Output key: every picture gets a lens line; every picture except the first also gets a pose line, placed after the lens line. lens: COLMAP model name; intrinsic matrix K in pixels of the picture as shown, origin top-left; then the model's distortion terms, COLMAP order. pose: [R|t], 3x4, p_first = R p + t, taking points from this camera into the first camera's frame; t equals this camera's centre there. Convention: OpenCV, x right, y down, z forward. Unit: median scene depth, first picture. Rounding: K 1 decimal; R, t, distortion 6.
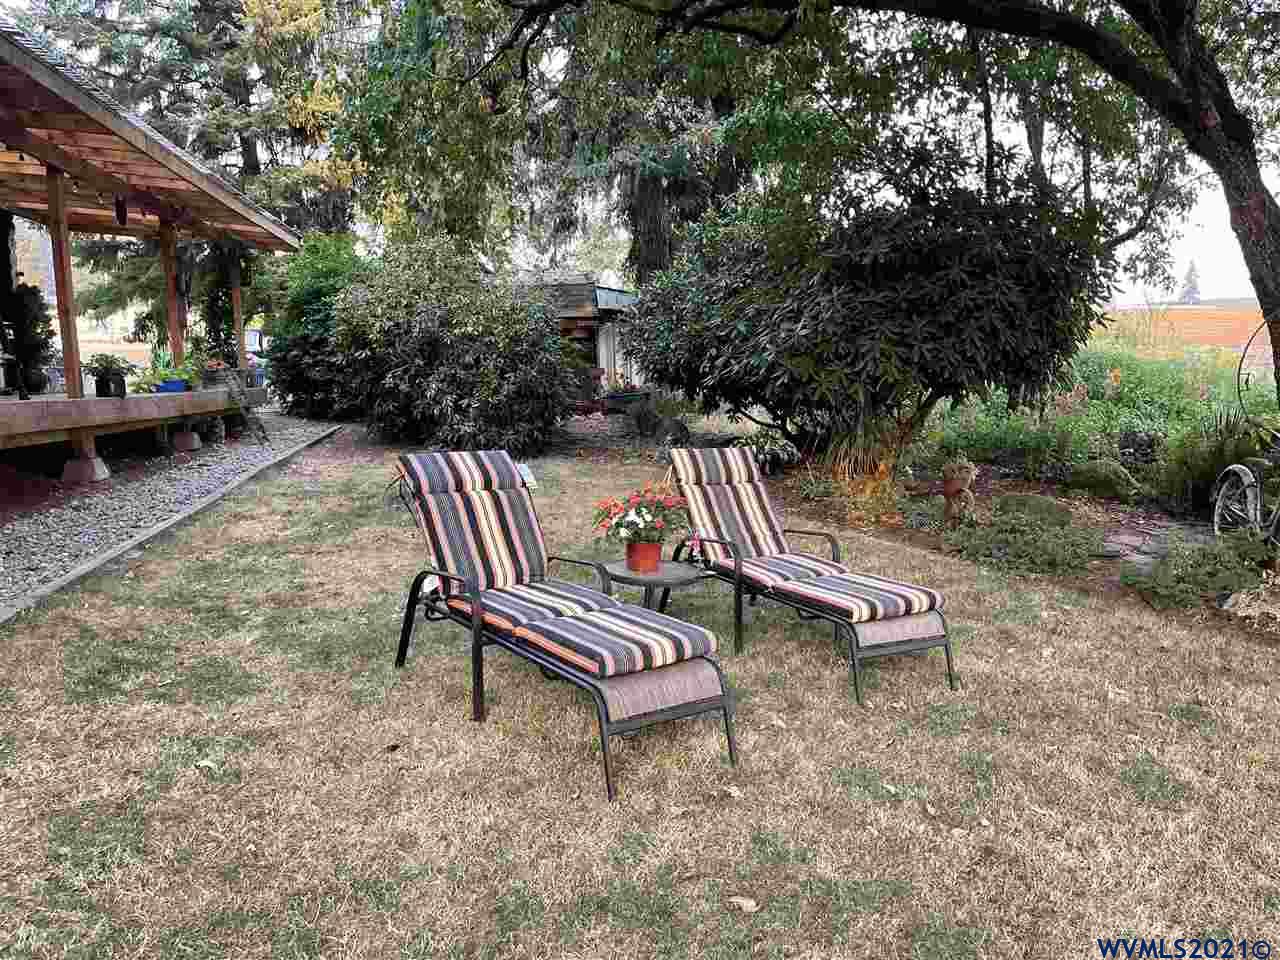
lens RADIAL K [[961.3, 0, 637.2], [0, 961.3, 482.3], [0, 0, 1]] dist [0.104381, -0.140366]
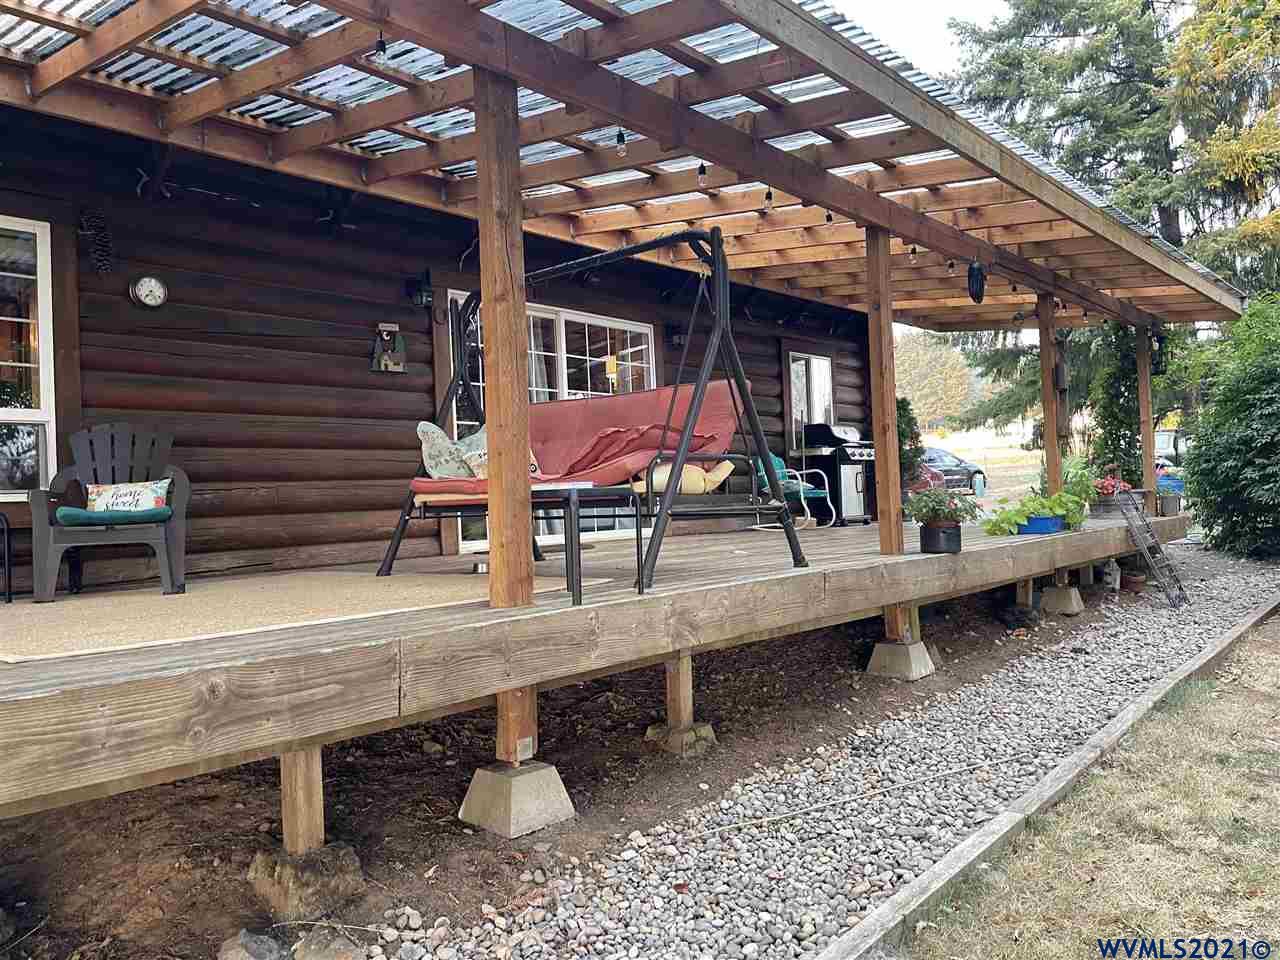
lens RADIAL K [[961.3, 0, 637.2], [0, 961.3, 482.3], [0, 0, 1]] dist [0.104381, -0.140366]
pose [[0.646719, -0.011422, -0.762643, -0.064288], [-0.066297, 0.995262, -0.071126, -0.028898], [0.759841, 0.096559, 0.642898, 0.161376]]
